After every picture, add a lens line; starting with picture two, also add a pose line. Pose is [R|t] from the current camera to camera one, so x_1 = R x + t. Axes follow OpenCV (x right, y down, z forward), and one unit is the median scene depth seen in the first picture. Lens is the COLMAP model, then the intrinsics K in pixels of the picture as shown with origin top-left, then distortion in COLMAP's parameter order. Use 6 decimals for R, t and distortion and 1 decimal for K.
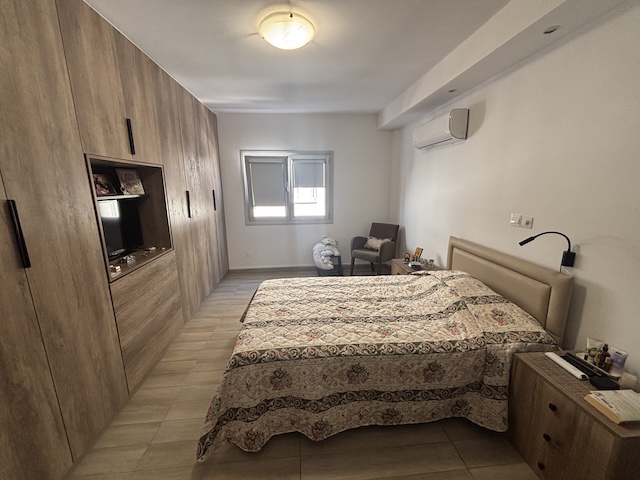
lens RADIAL K [[256.0, 0, 319.0], [0, 256.0, 236.9], [0, 0, 1]] dist [-0.004488, 0.000170]
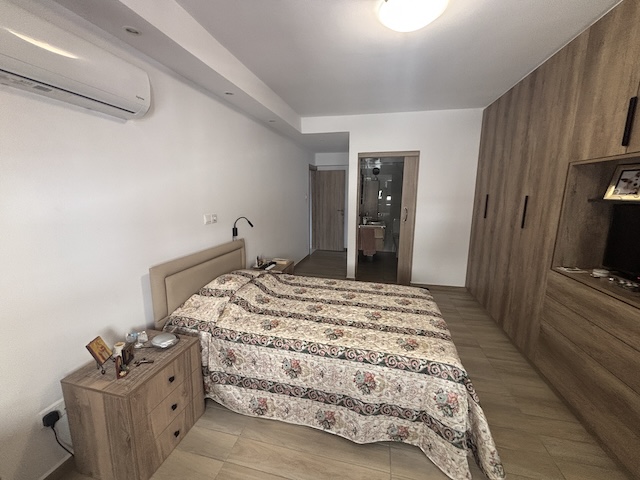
lens RADIAL K [[256.0, 0, 320.2], [0, 256.0, 236.1], [0, 0, 1]] dist [-0.004488, 0.000170]
pose [[-0.948277, -0.046467, 0.314026, -0.122881], [0.071367, 0.932699, 0.353523, -0.365198], [-0.309319, 0.357649, -0.881141, 1.838652]]
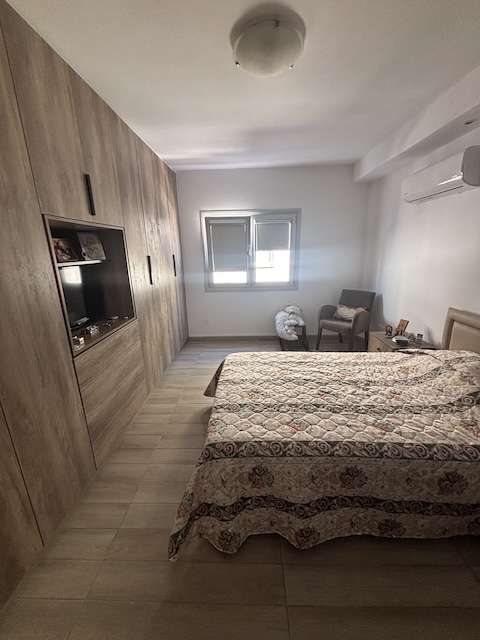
lens RADIAL K [[256.0, 0, 241.6], [0, 256.0, 318.8], [0, 0, 1]] dist [-0.004488, 0.000170]
pose [[0.993512, 0.017887, -0.112313, -0.105379], [-0.010357, 0.997681, 0.067272, -0.024971], [0.113256, -0.065672, 0.991393, 0.148074]]
